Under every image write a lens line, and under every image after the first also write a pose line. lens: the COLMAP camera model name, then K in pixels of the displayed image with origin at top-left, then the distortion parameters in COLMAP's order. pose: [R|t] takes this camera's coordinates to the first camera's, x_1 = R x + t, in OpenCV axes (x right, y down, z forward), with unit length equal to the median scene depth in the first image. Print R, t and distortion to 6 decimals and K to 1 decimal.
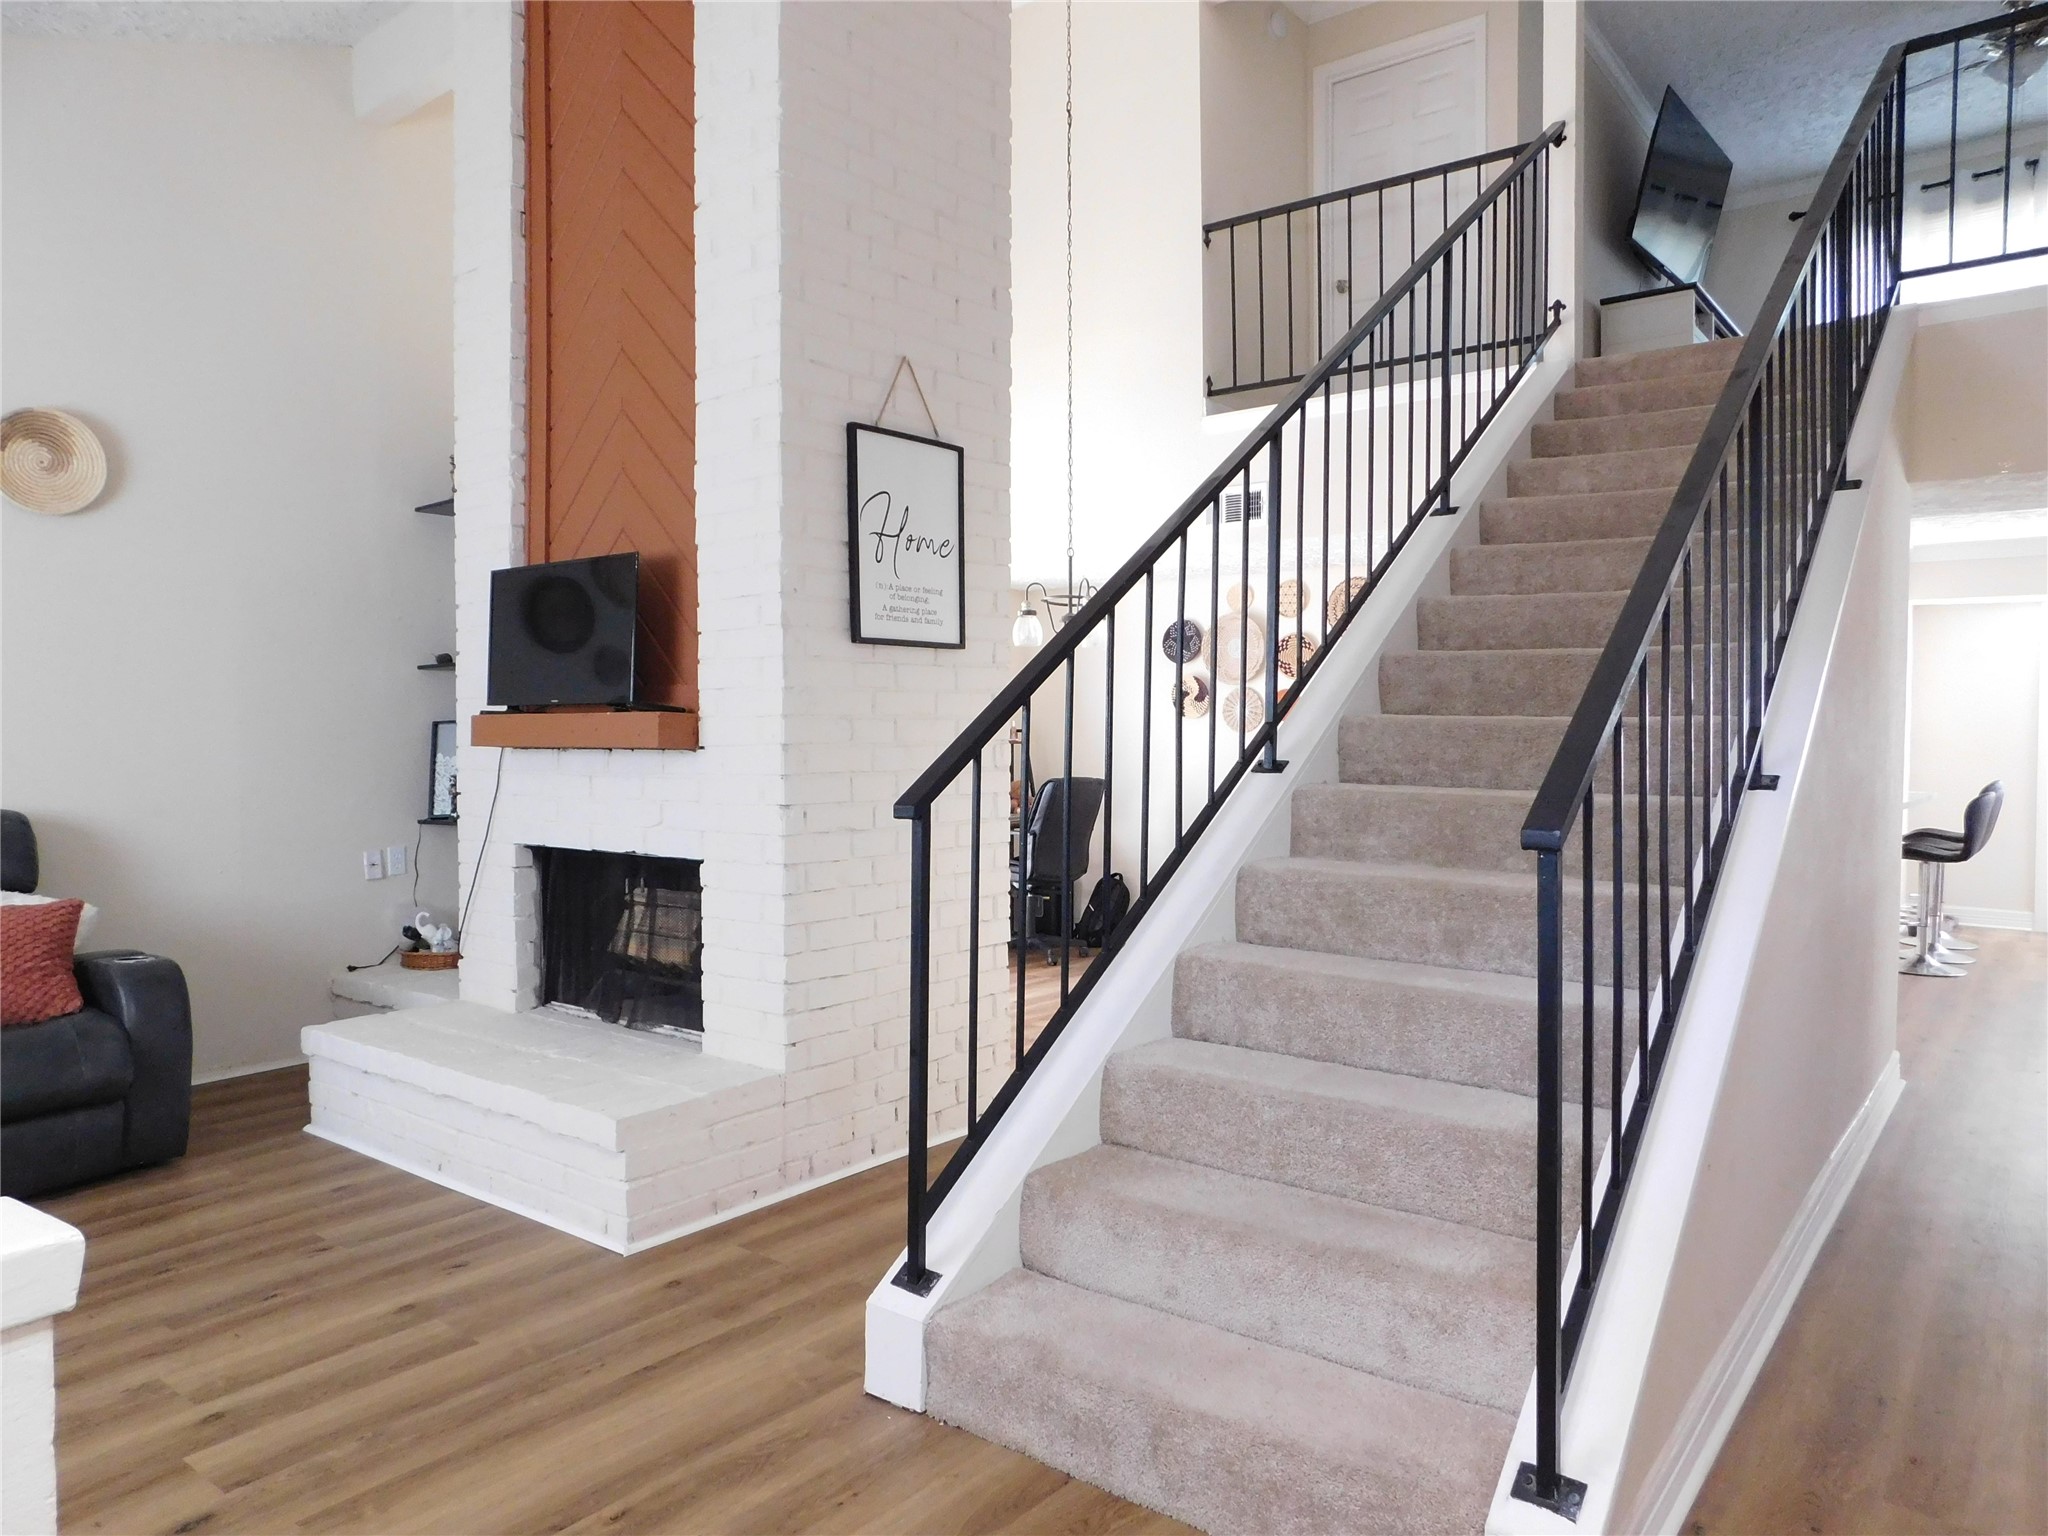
lens RADIAL K [[1367.2, 0, 1019.9], [0, 1367.2, 753.5], [0, 0, 1]] dist [-0.062631, 0.054194]
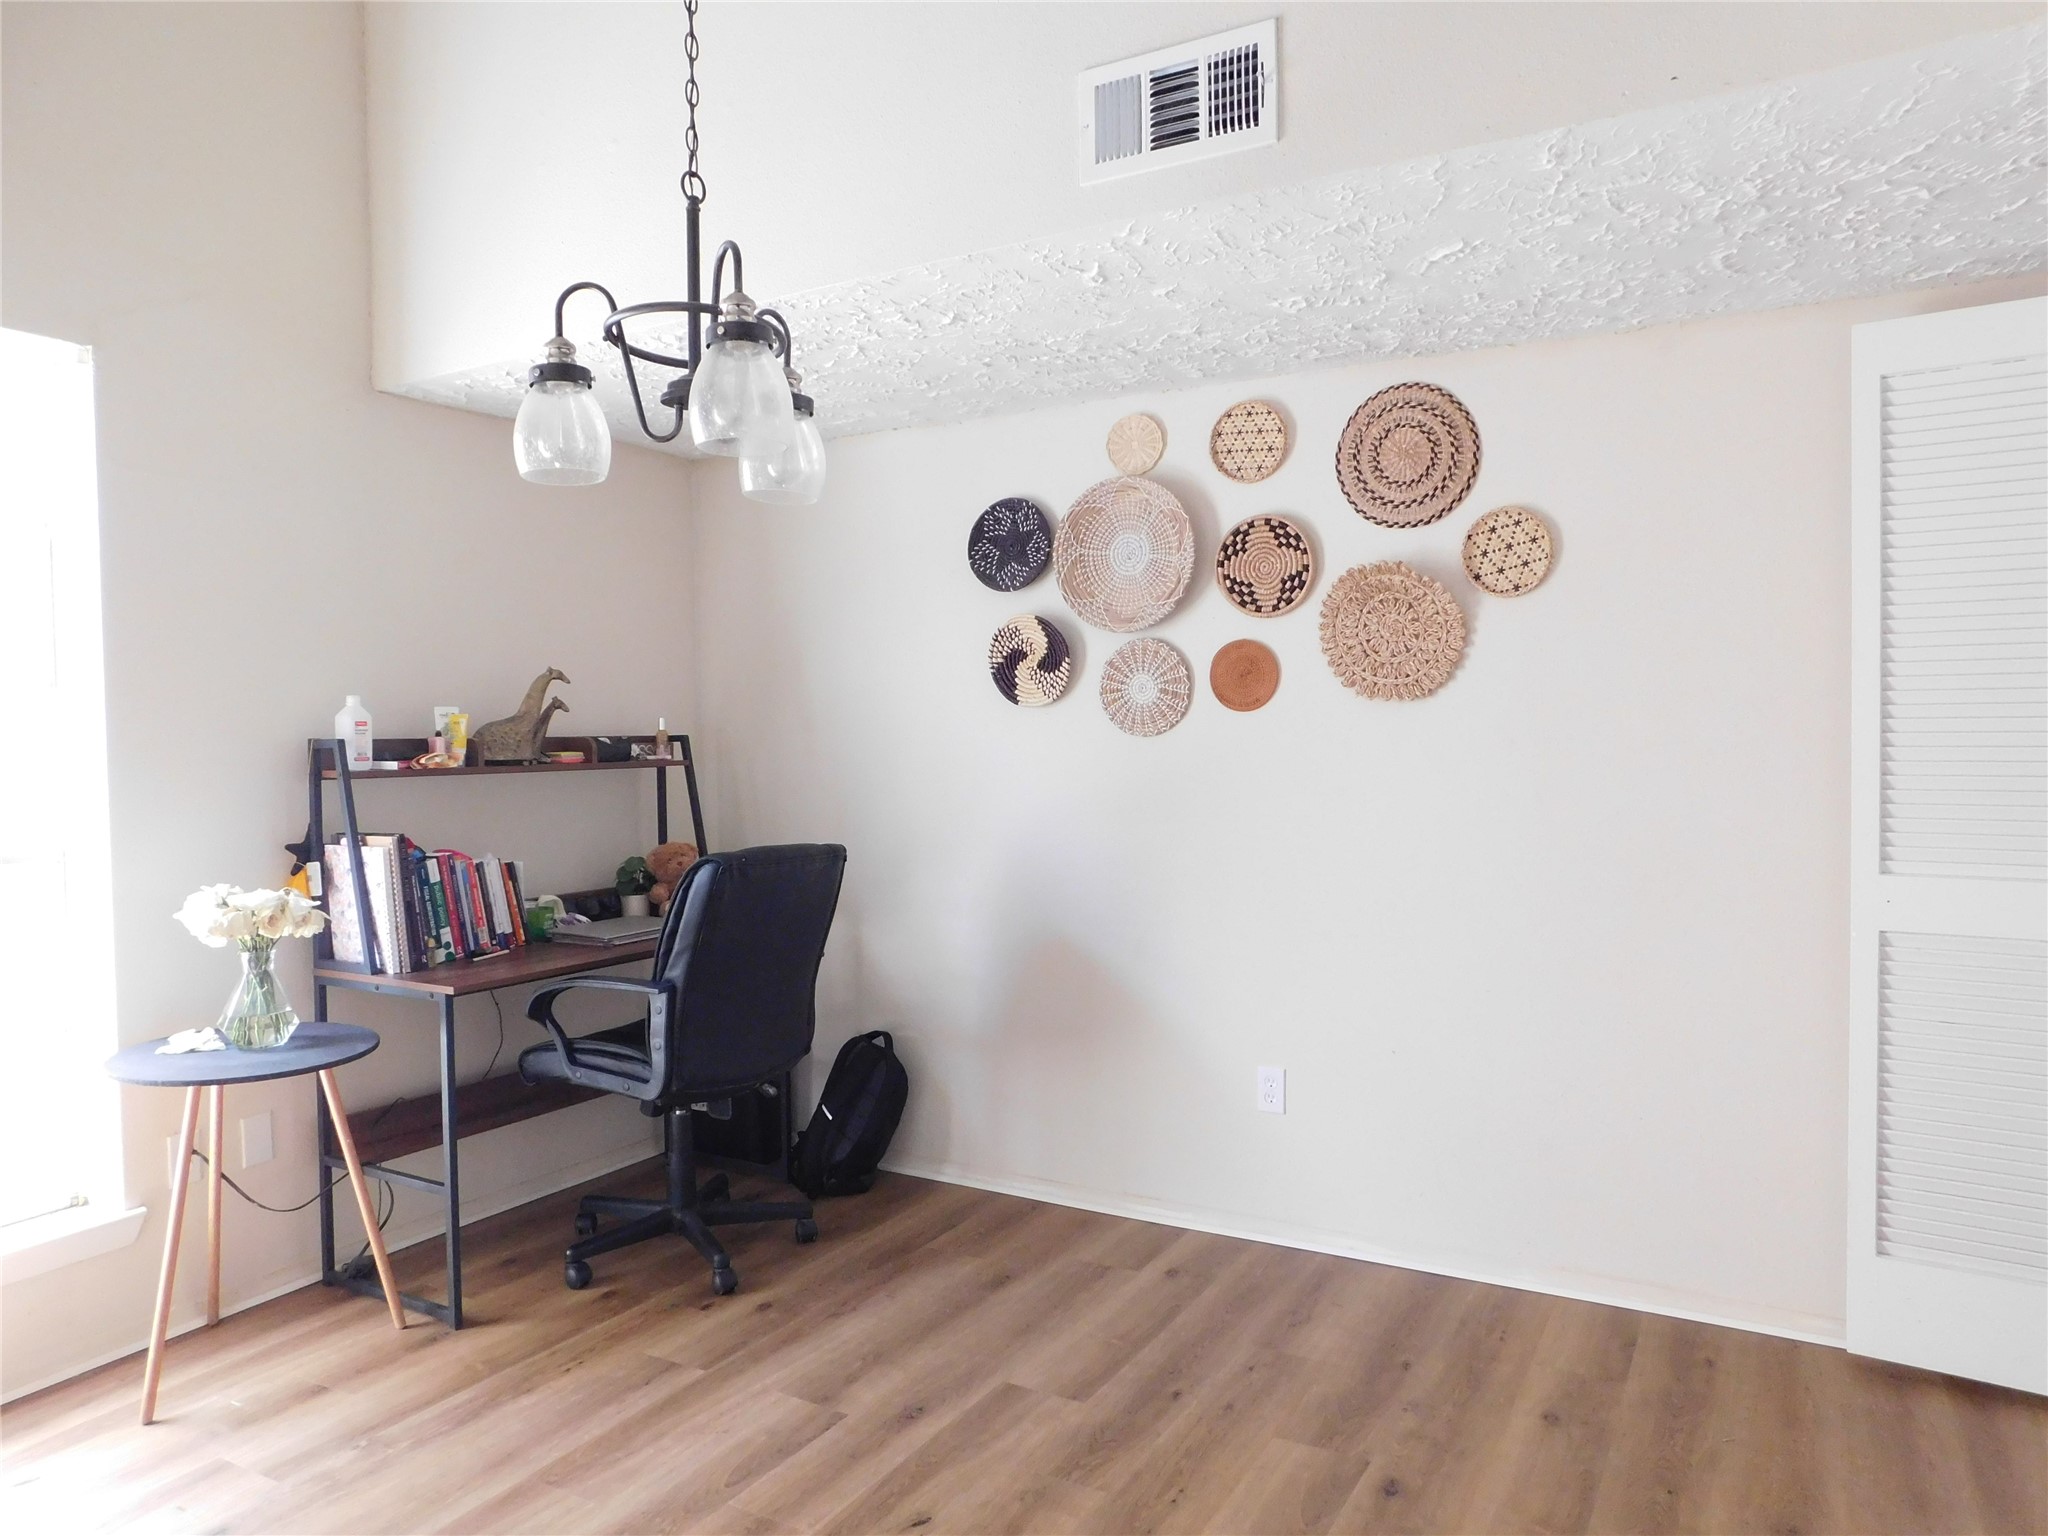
lens RADIAL K [[1367.2, 0, 1019.9], [0, 1367.2, 753.5], [0, 0, 1]] dist [-0.062631, 0.054194]
pose [[0.987943, -0.015758, 0.154015, 0.105873], [0.016955, 0.999835, -0.006457, -0.014873], [-0.153888, 0.008991, 0.988047, 1.166427]]
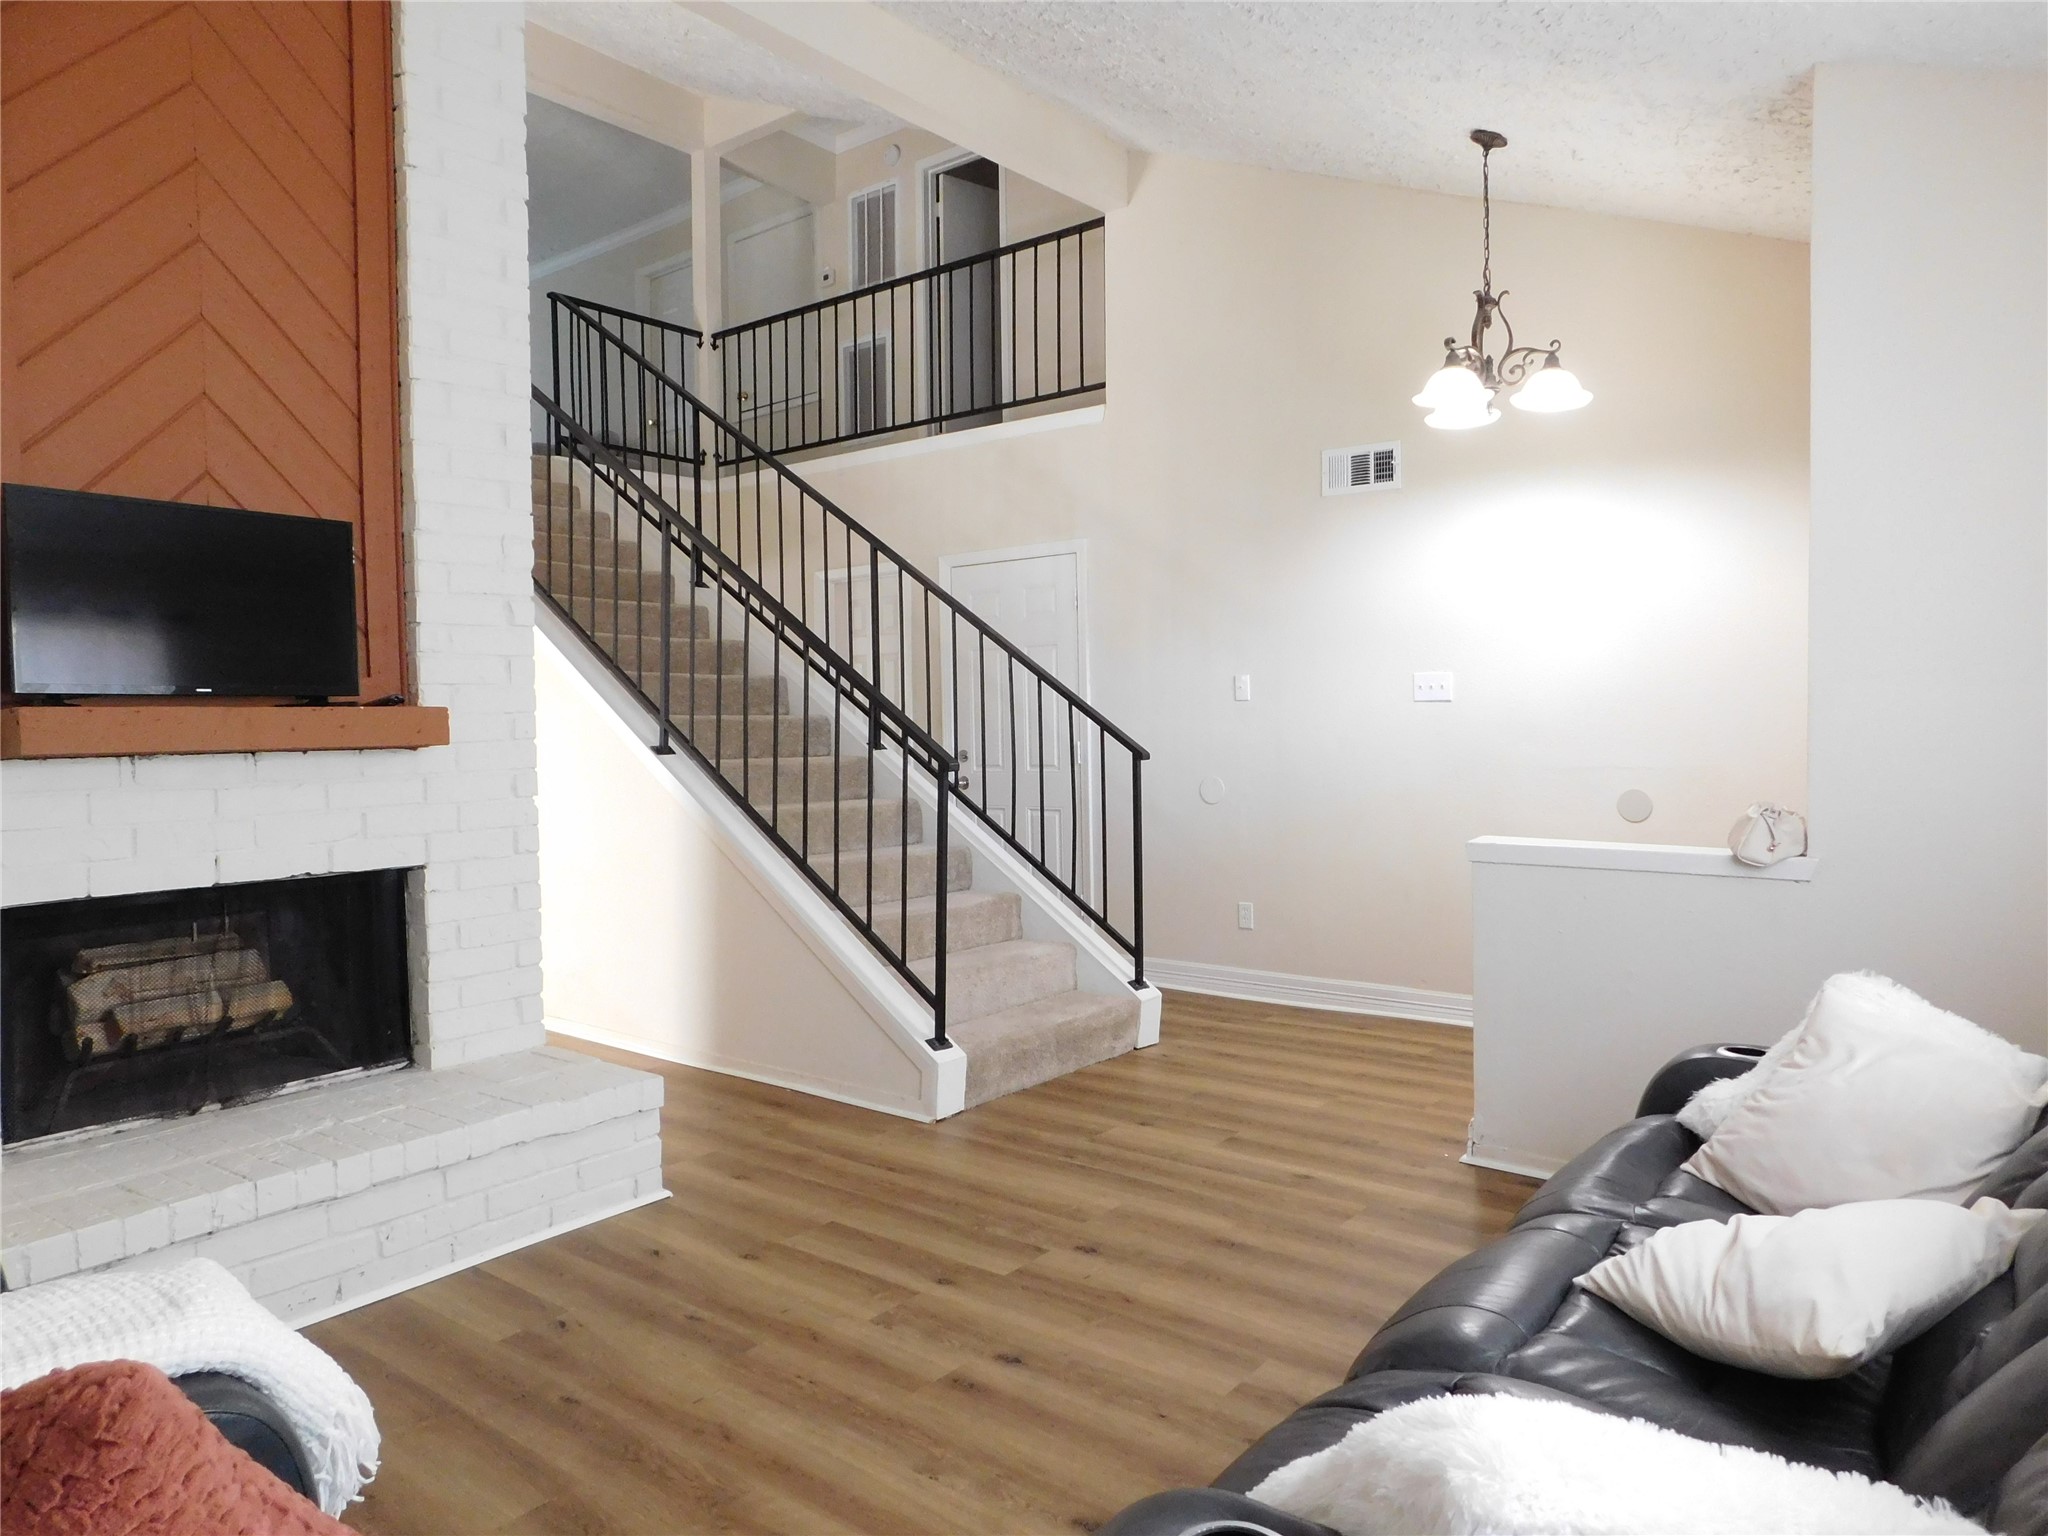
lens RADIAL K [[1353.1, 0, 1021.6], [0, 1353.1, 773.2], [0, 0, 1]] dist [-0.073974, 0.058661]
pose [[-0.001812, -0.038278, 0.999265, -1.204022], [0.037468, 0.998563, 0.038319, -0.004536], [-0.999296, 0.037510, -0.000375, 0.613419]]
